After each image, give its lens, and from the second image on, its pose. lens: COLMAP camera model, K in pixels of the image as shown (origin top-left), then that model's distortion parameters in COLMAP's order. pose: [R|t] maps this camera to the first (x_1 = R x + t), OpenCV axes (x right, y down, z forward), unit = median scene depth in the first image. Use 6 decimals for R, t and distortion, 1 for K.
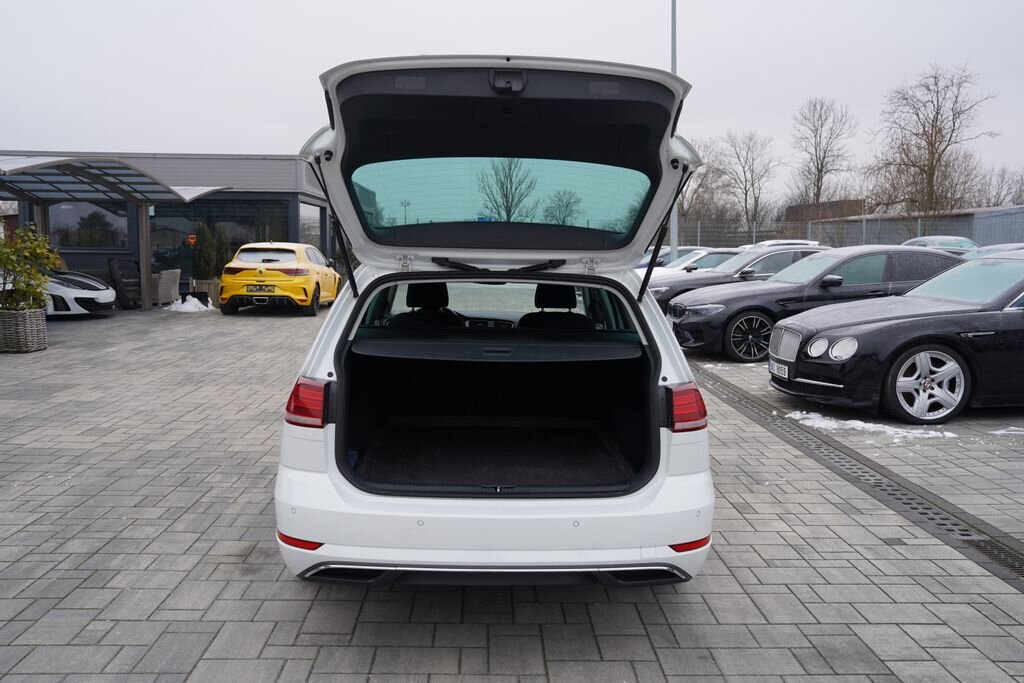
lens RADIAL K [[891.4, 0, 512.0], [0, 891.4, 341.5], [0, 0, 1]] dist [-0.016260, -0.005731]
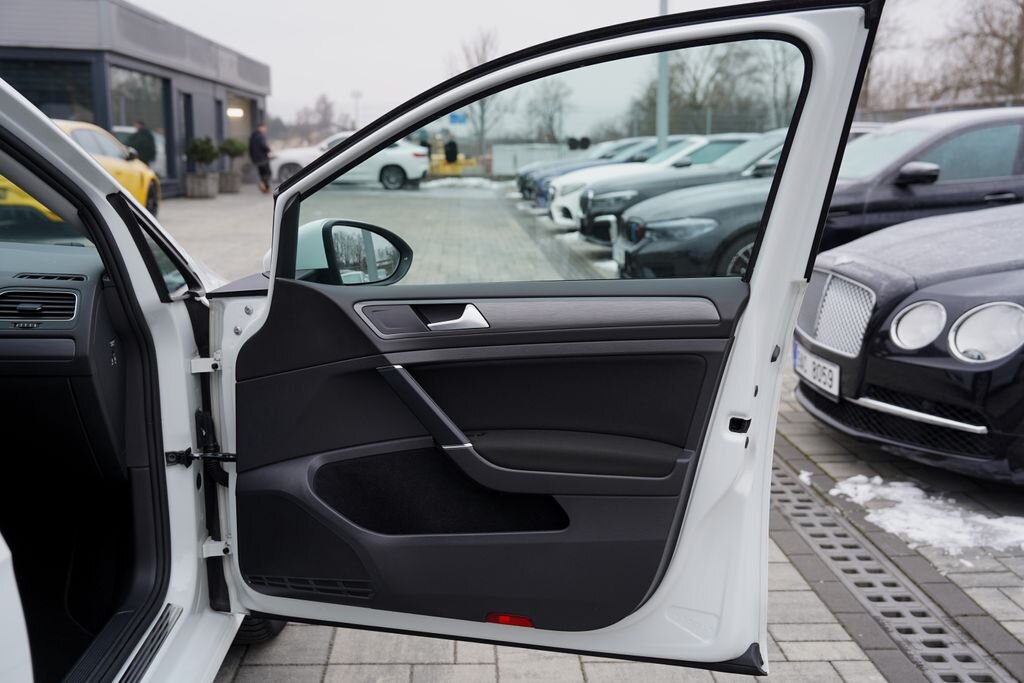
lens RADIAL K [[1067.3, 0, 512.0], [0, 1067.3, 341.5], [0, 0, 1]] dist [0.044190, 0.036451]
pose [[0.999822, -0.001621, 0.018787, 0.079343], [0.000286, 0.997490, 0.070801, -0.010329], [-0.018855, -0.070783, 0.997314, 0.270485]]
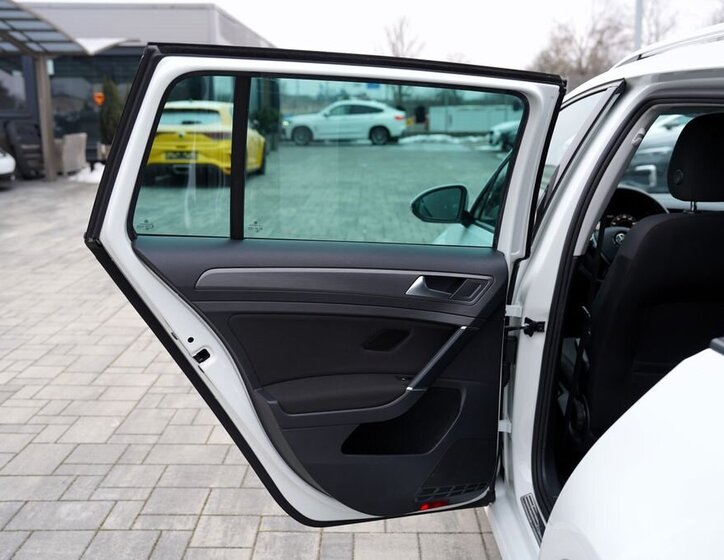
lens RADIAL K [[857.5, 0, 362.0], [0, 857.5, 280.0], [0, 0, 1]] dist [0.052366, 0.005110]
pose [[0.999007, -0.005590, -0.044201, -0.079935], [0.009512, 0.995983, 0.089038, -0.013023], [0.043526, -0.089370, 0.995047, 0.185692]]
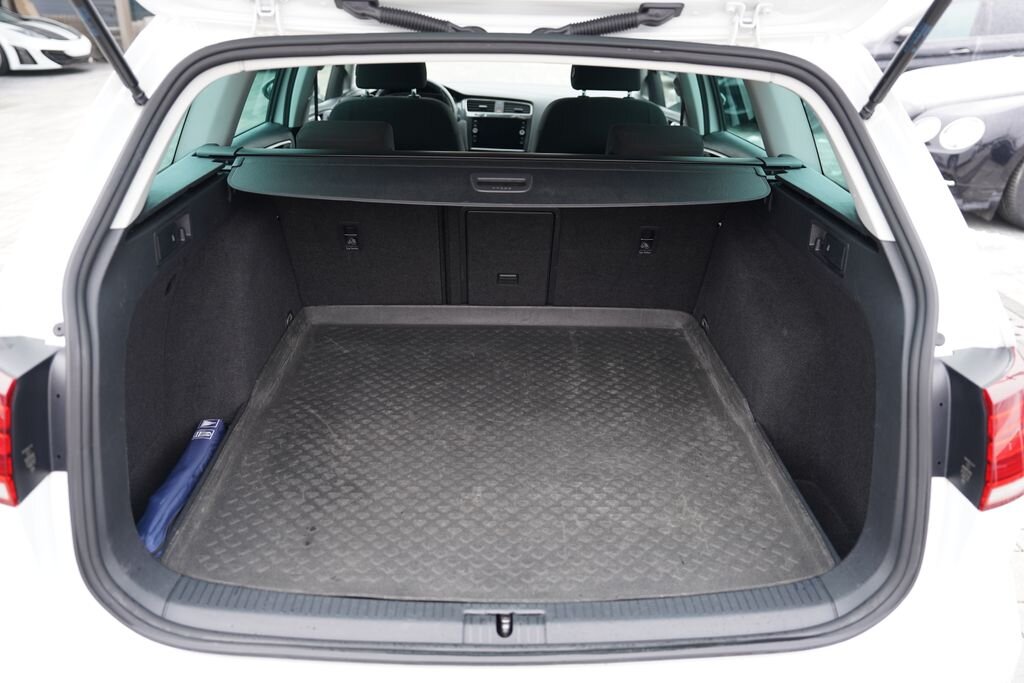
lens RADIAL K [[810.3, 0, 512.0], [0, 810.3, 341.5], [0, 0, 1]] dist [0.001777, 0.004423]
pose [[0.999871, 0.009768, -0.012769, -0.001786], [-0.005565, 0.955450, 0.295100, -0.012231], [0.015083, -0.294990, 0.955381, 0.137701]]
